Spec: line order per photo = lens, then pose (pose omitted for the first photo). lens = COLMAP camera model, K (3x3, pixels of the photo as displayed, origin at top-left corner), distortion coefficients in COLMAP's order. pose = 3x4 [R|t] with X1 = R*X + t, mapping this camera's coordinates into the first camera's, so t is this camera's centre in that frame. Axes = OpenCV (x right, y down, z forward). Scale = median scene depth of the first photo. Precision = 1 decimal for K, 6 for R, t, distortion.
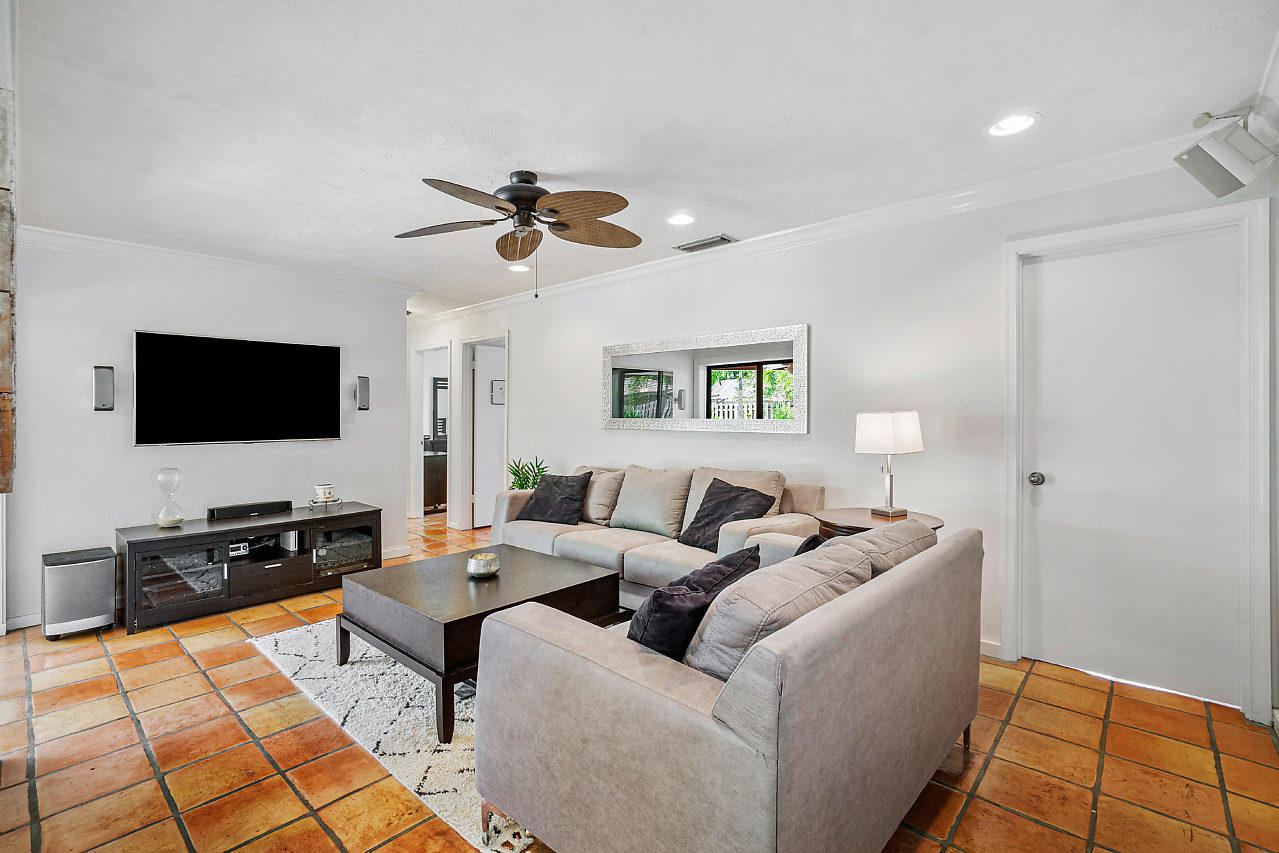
lens RADIAL K [[566.4, 0, 637.3], [0, 566.4, 416.8], [0, 0, 1]] dist [-0.005168, -0.000041]
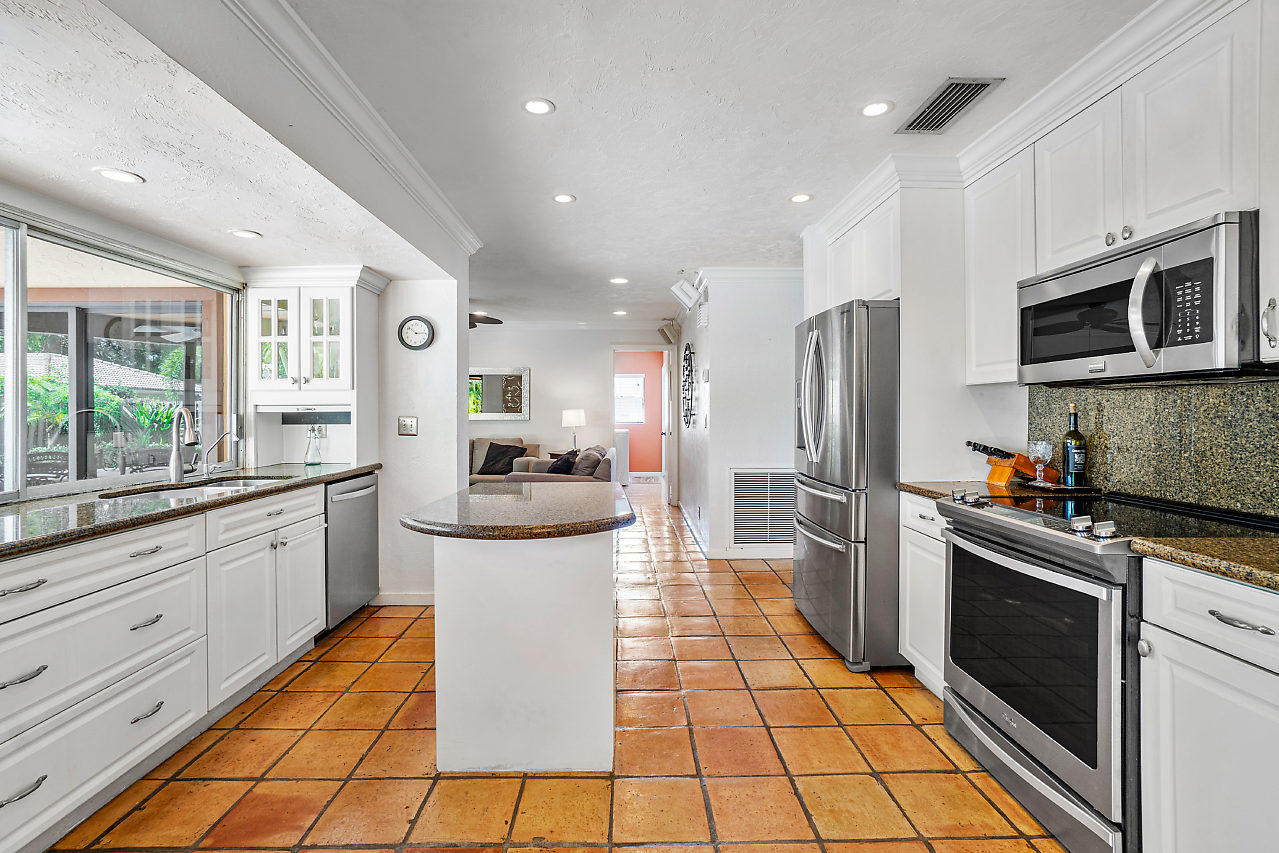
lens RADIAL K [[570.2, 0, 633.1], [0, 570.2, 411.2], [0, 0, 1]] dist [-0.032961, 0.018534]
pose [[0.726664, 0.003393, 0.686984, -0.826063], [0.001338, 0.999979, -0.006353, 0.010182], [-0.686991, 0.005536, 0.726644, -0.757097]]
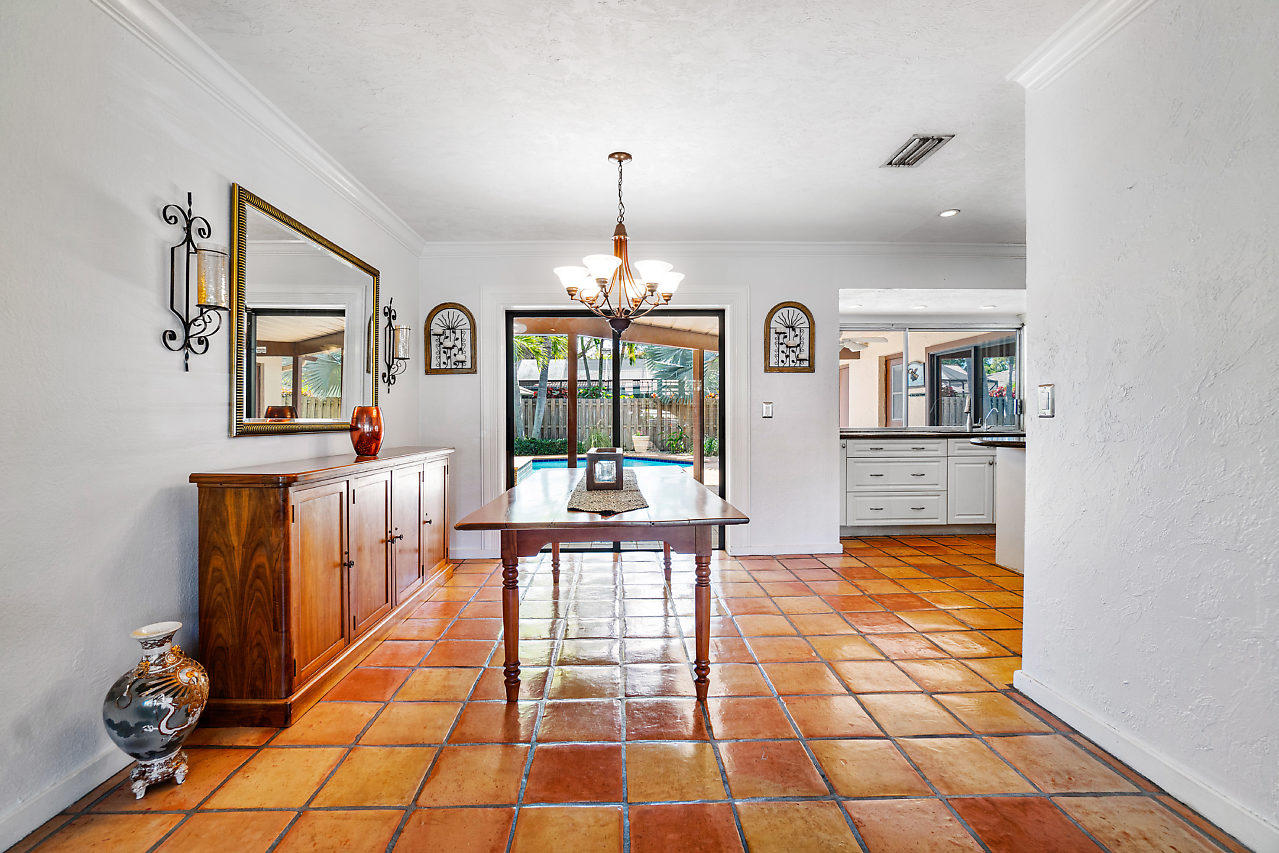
lens RADIAL K [[566.4, 0, 637.3], [0, 566.4, 416.8], [0, 0, 1]] dist [-0.005168, -0.000041]
pose [[0.703862, 0.007628, -0.710295, -0.306498], [-0.004765, 0.999971, 0.006017, 0.052022], [0.710320, -0.000851, 0.703878, -1.524103]]
